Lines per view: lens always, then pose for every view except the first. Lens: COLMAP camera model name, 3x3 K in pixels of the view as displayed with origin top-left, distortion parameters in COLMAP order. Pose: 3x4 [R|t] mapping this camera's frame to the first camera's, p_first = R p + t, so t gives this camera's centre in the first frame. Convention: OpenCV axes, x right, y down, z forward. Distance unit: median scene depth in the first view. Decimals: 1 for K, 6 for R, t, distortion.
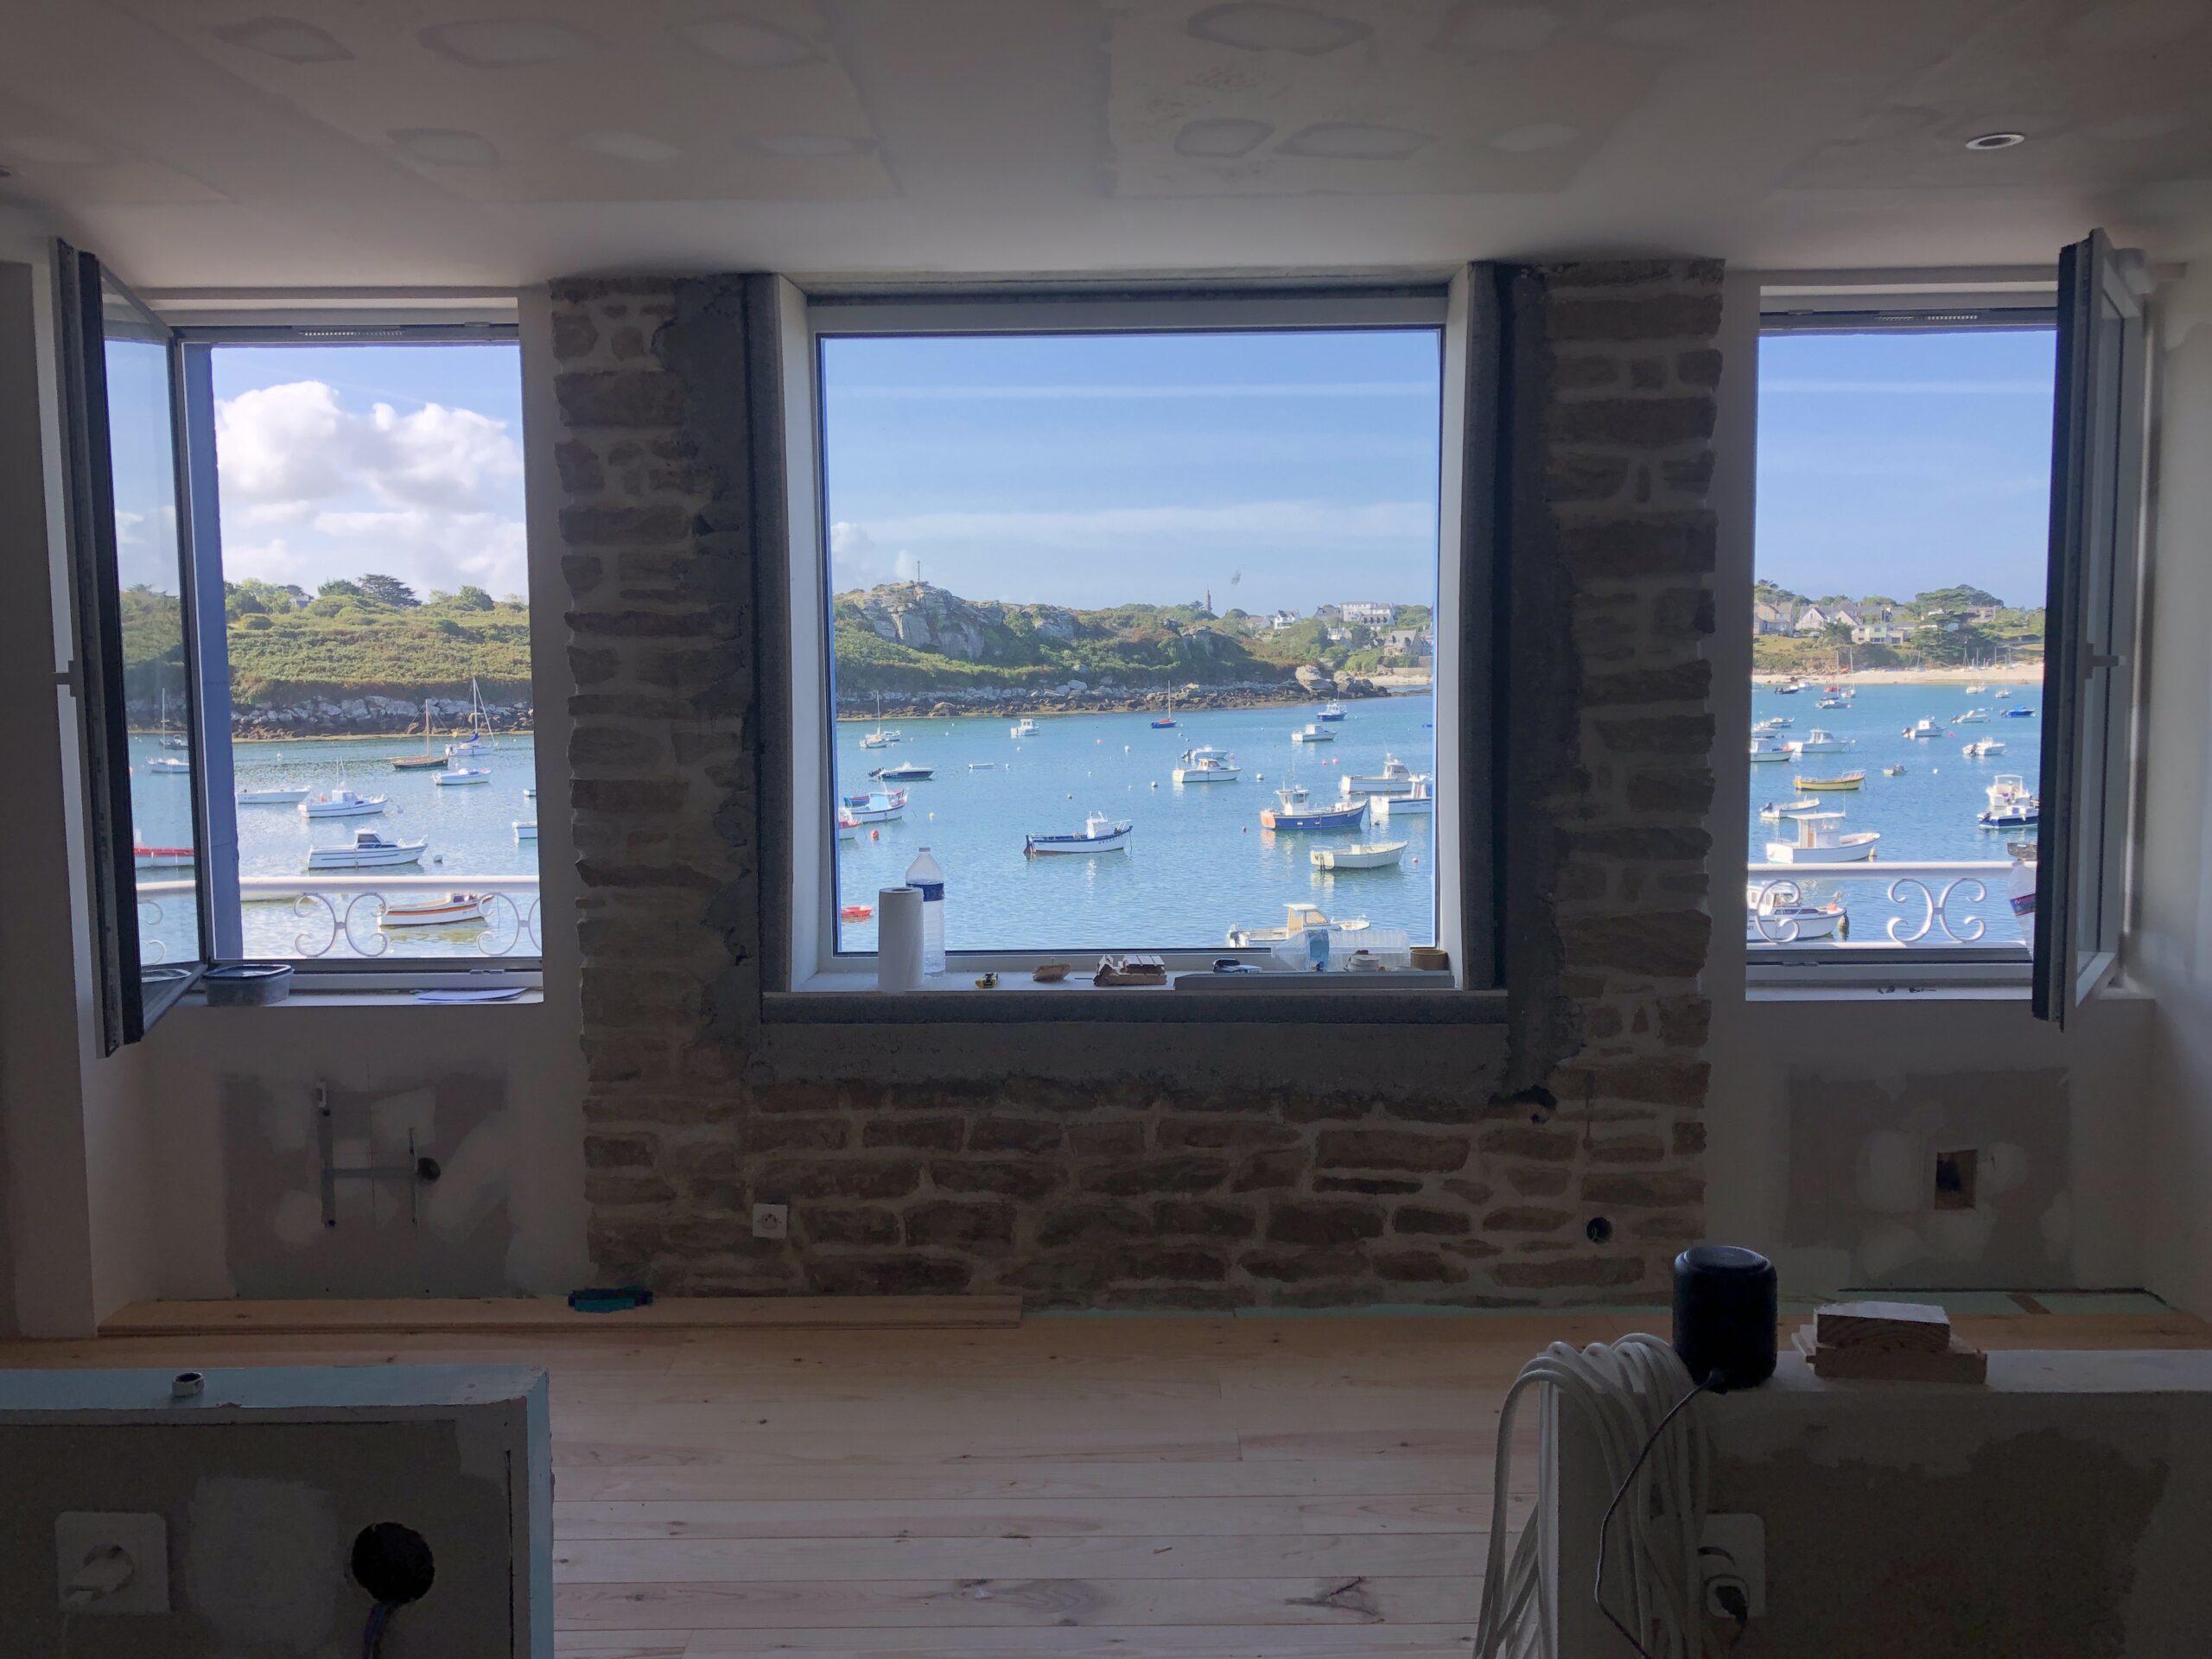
lens RADIAL K [[1816.2, 0, 1091.9], [0, 1816.2, 832.7], [0, 0, 1]] dist [0.021591, -0.014411]
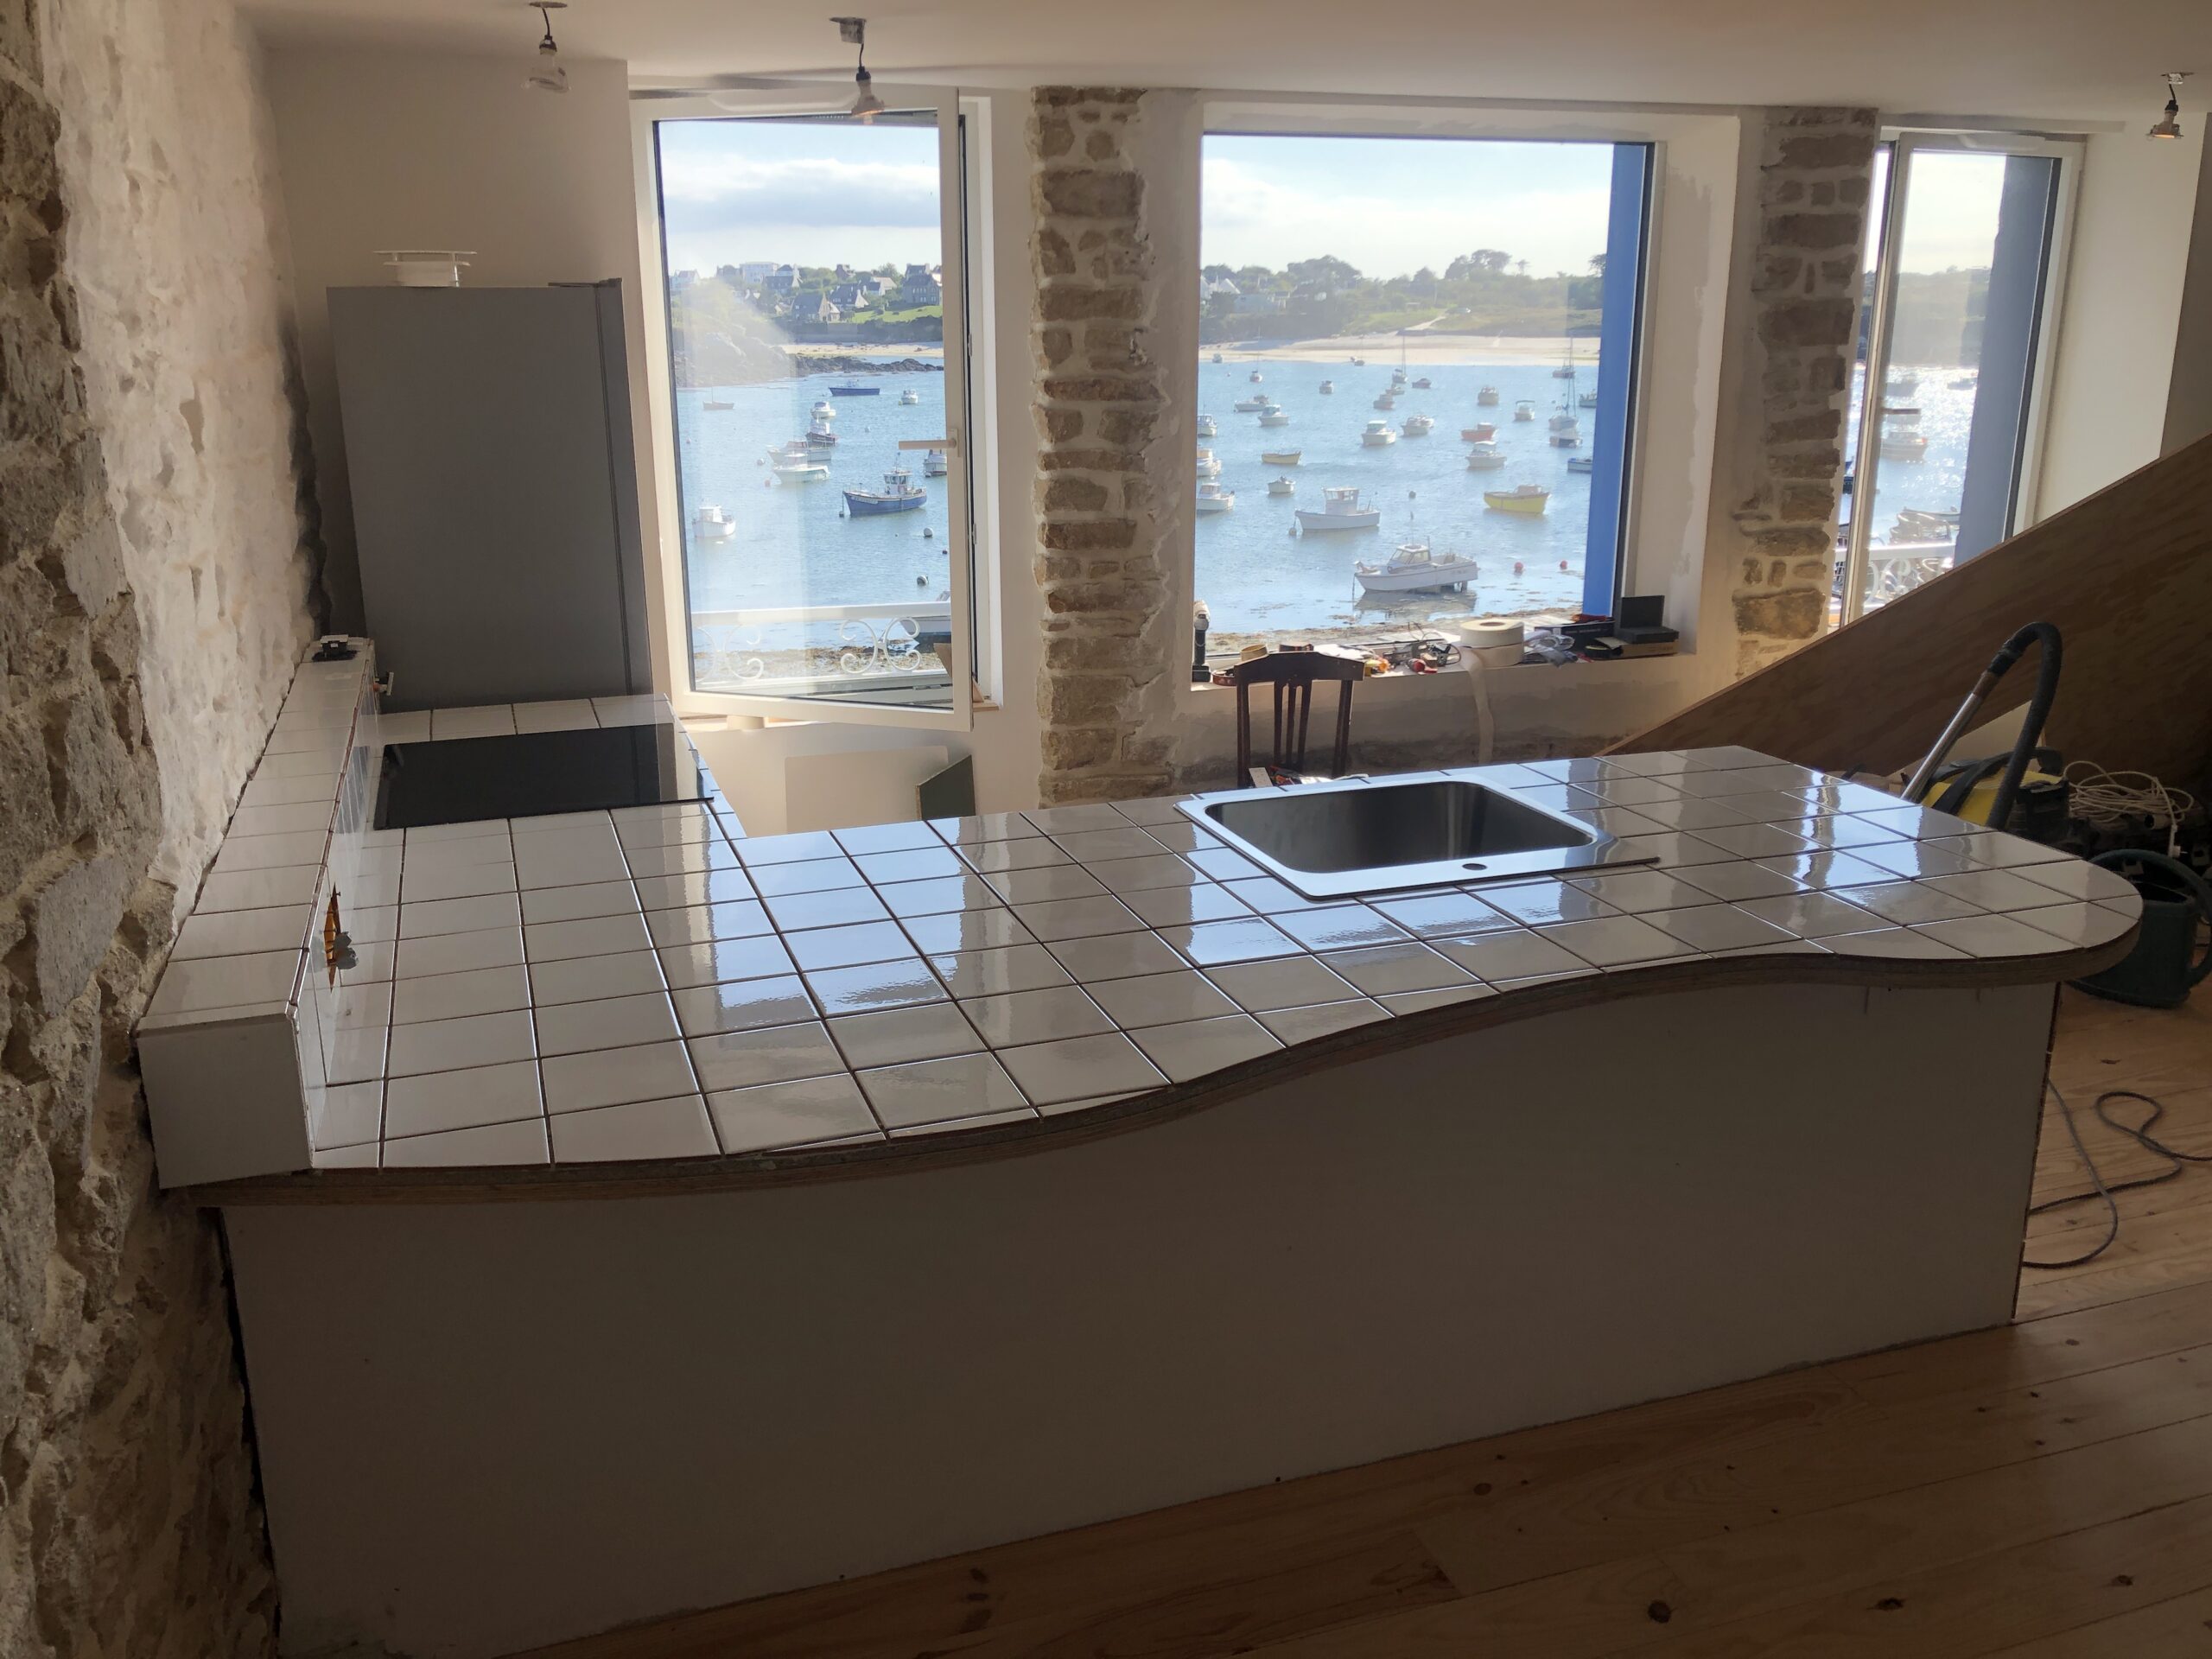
lens RADIAL K [[1816.2, 0, 1102.0], [0, 1816.2, 837.0], [0, 0, 1]] dist [0.021591, -0.014411]
pose [[0.942934, -0.088610, 0.320974, -0.649419], [0.029613, 0.982438, 0.184224, -0.045459], [-0.331661, -0.164206, 0.928998, -0.158170]]
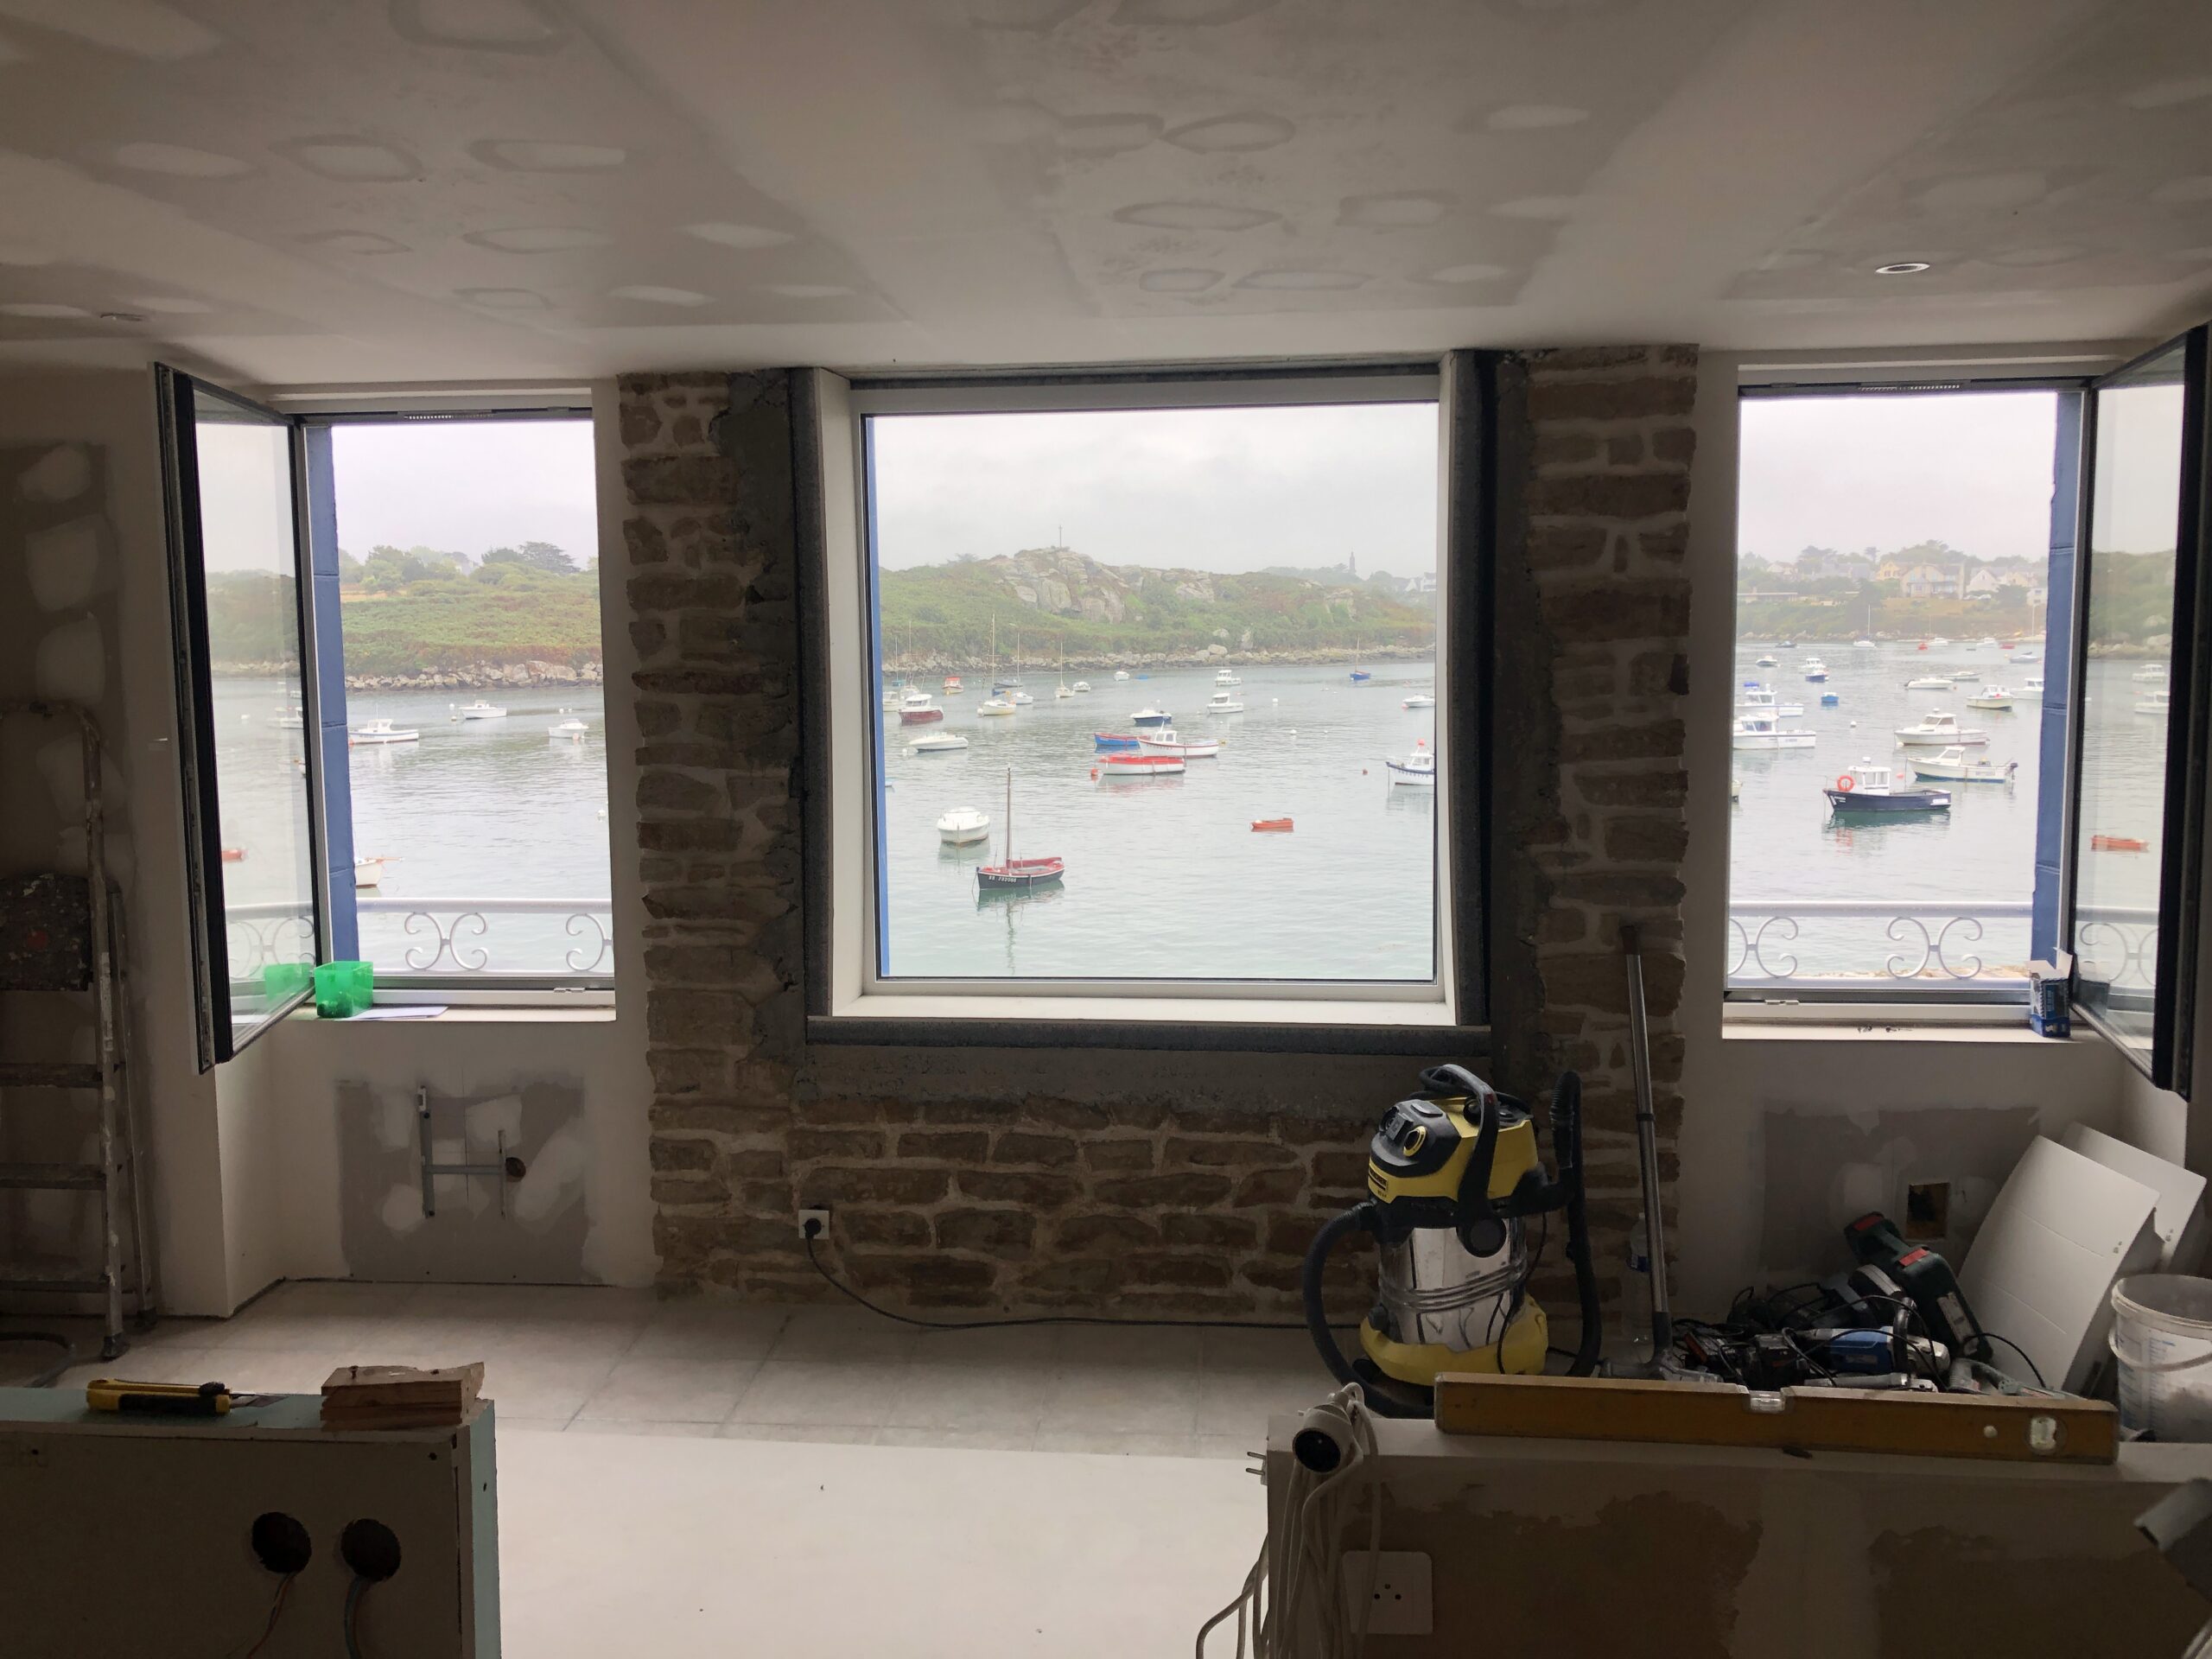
lens RADIAL K [[1816.2, 0, 1088.1], [0, 1816.2, 817.3], [0, 0, 1]] dist [0.021591, -0.014411]
pose [[0.996754, 0.007064, -0.080198, 0.075781], [-0.006106, 0.999907, 0.012183, -0.046850], [0.080276, -0.011654, 0.996705, -0.083241]]
